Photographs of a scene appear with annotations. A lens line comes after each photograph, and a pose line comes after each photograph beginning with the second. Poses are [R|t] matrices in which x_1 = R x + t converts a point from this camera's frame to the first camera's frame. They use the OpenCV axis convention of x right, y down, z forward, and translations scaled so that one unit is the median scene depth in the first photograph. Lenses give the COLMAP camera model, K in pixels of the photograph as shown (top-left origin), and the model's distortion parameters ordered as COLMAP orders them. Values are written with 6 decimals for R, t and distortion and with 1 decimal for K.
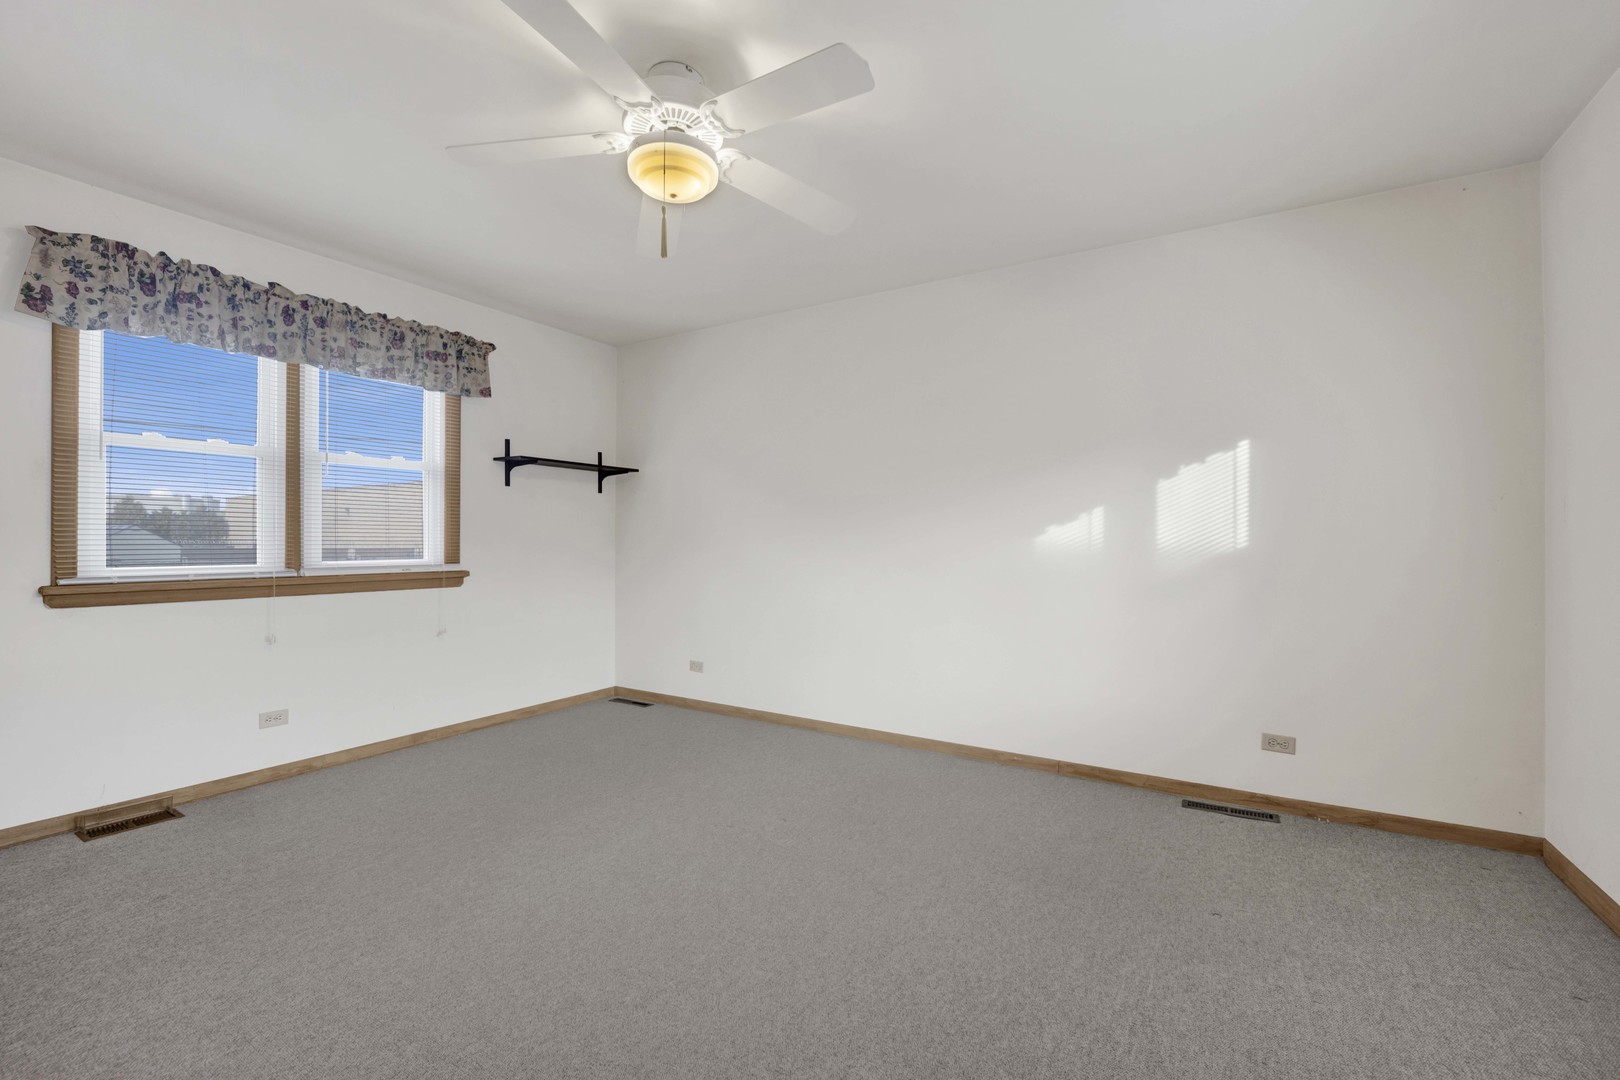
lens RADIAL K [[679.7, 0, 802.1], [0, 679.7, 539.2], [0, 0, 1]] dist [-0.019191, -0.000353]
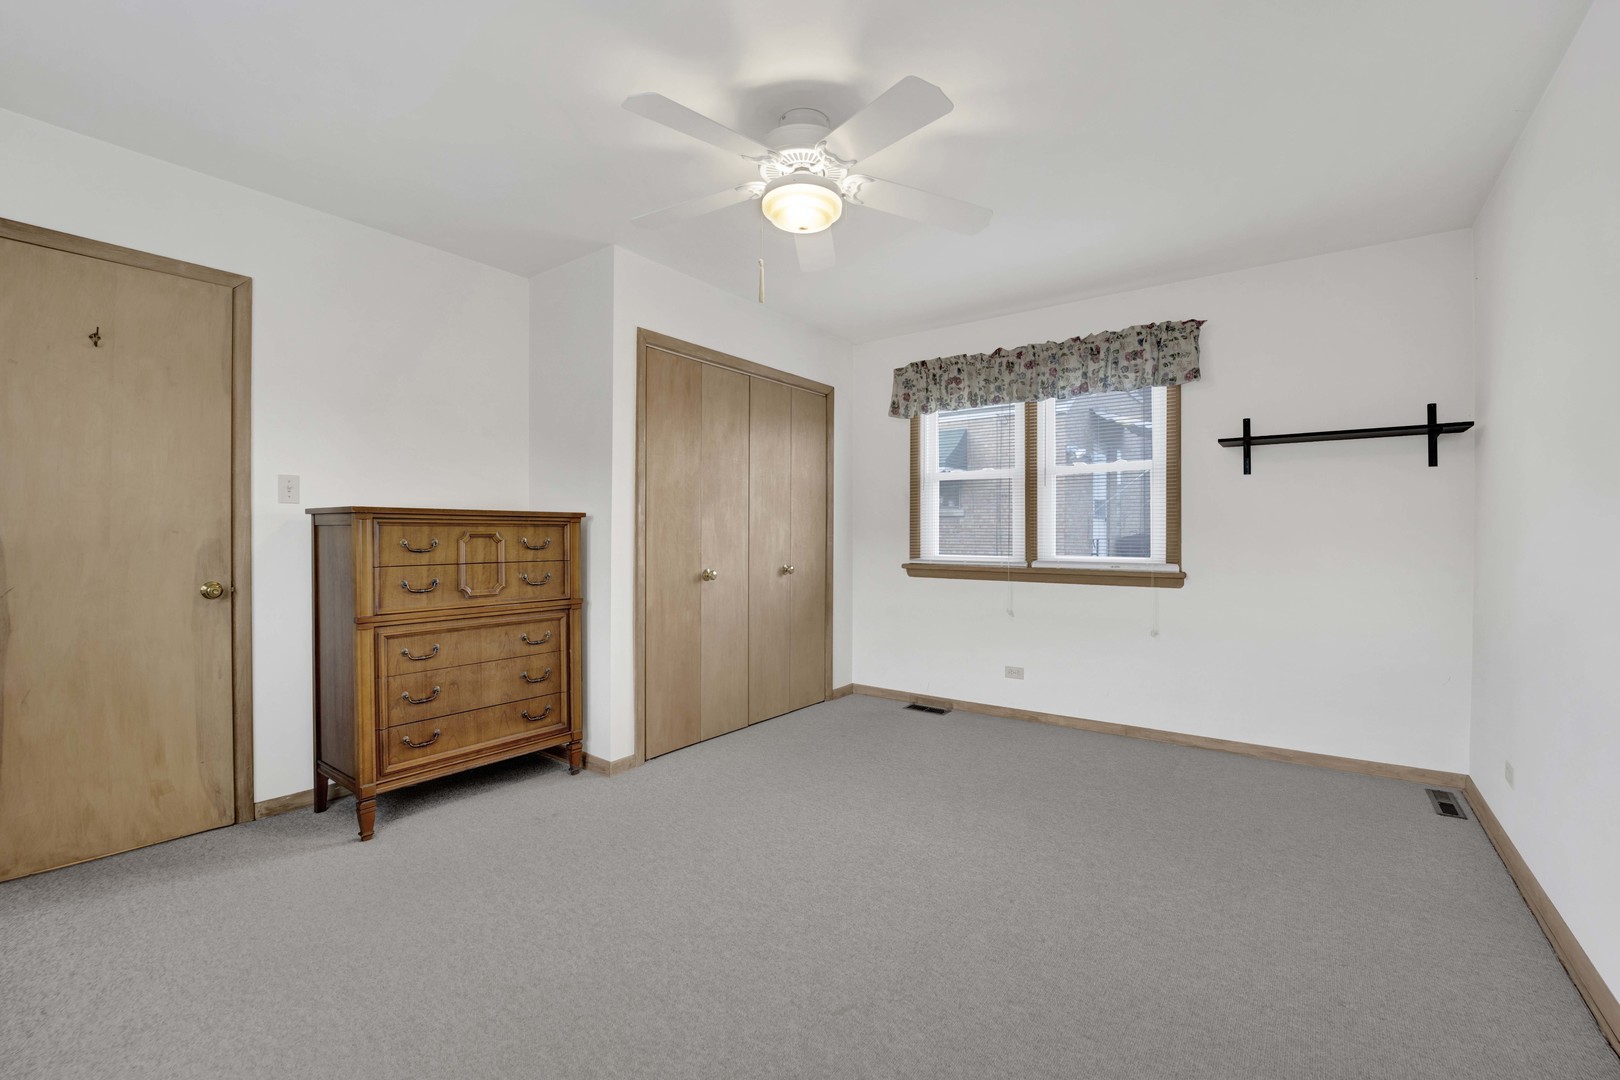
lens RADIAL K [[679.7, 0, 802.1], [0, 679.7, 539.2], [0, 0, 1]] dist [-0.019191, -0.000353]
pose [[-0.084546, 0.002367, -0.996417, 0.527999], [-0.001504, 0.999996, 0.002503, 0.000377], [0.996418, 0.001710, -0.084542, 0.622903]]
